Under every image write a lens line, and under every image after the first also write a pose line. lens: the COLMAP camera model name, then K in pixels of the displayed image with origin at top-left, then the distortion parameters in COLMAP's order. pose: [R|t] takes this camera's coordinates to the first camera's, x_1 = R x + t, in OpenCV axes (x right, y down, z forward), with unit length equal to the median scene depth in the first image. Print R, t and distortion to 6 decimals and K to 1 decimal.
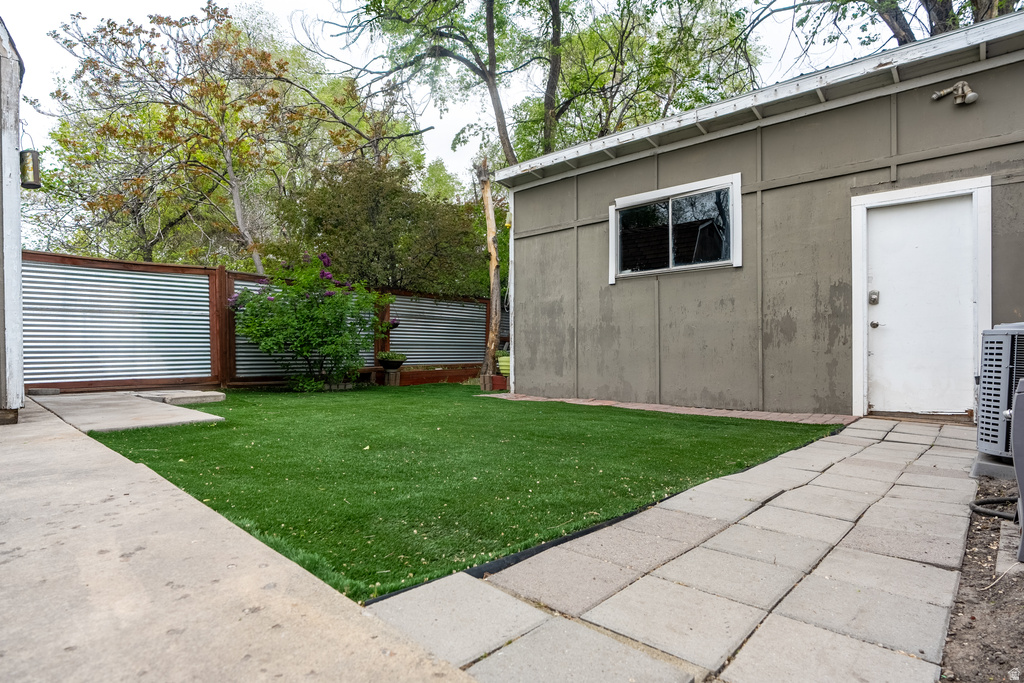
lens RADIAL K [[537.1, 0, 511.5], [0, 537.1, 343.5], [0, 0, 1]] dist [-0.001273, -0.000350]
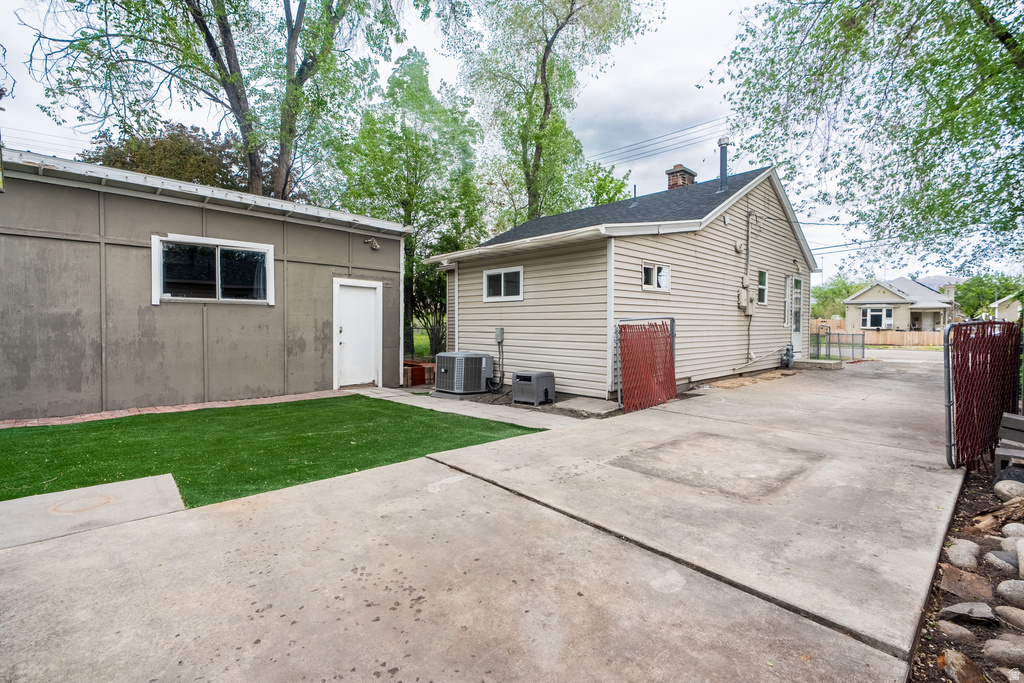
lens RADIAL K [[461.2, 0, 511.1], [0, 461.2, 338.3], [0, 0, 1]] dist [-0.016077, 0.000450]
pose [[0.065442, -0.013670, 0.997763, -0.815314], [-0.013619, 0.999801, 0.014591, -0.070881], [-0.997763, -0.014544, 0.065243, 0.202331]]
